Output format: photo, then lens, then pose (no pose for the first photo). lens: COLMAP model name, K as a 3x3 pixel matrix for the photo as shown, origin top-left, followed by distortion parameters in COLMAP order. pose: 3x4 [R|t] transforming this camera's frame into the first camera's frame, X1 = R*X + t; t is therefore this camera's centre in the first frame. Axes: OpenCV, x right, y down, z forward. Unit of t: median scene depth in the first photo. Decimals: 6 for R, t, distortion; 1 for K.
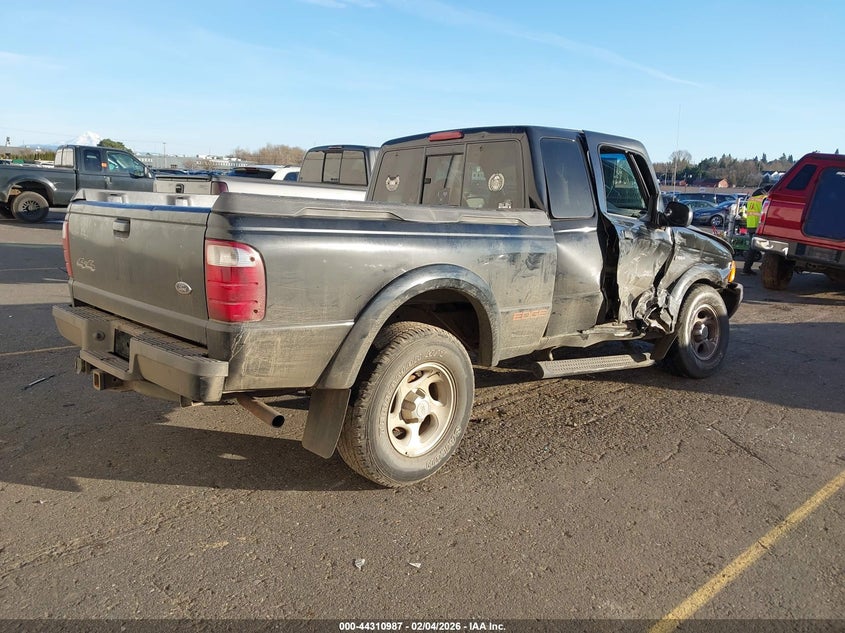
lens RADIAL K [[682.1, 0, 420.6], [0, 682.1, 317.2], [0, 0, 1]] dist [0.001555, 0.002099]
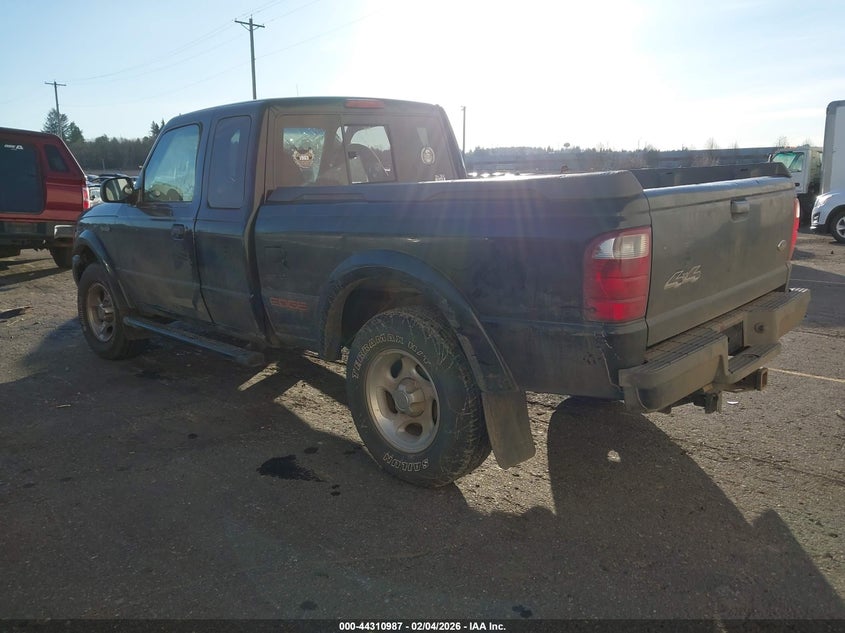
lens RADIAL K [[682.1, 0, 420.6], [0, 682.1, 315.5], [0, 0, 1]] dist [0.001555, 0.002099]
pose [[-0.043172, -0.232245, 0.971699, -0.970568], [0.196671, 0.951599, 0.236179, -0.213572], [-0.979519, 0.201301, 0.004593, 1.053890]]
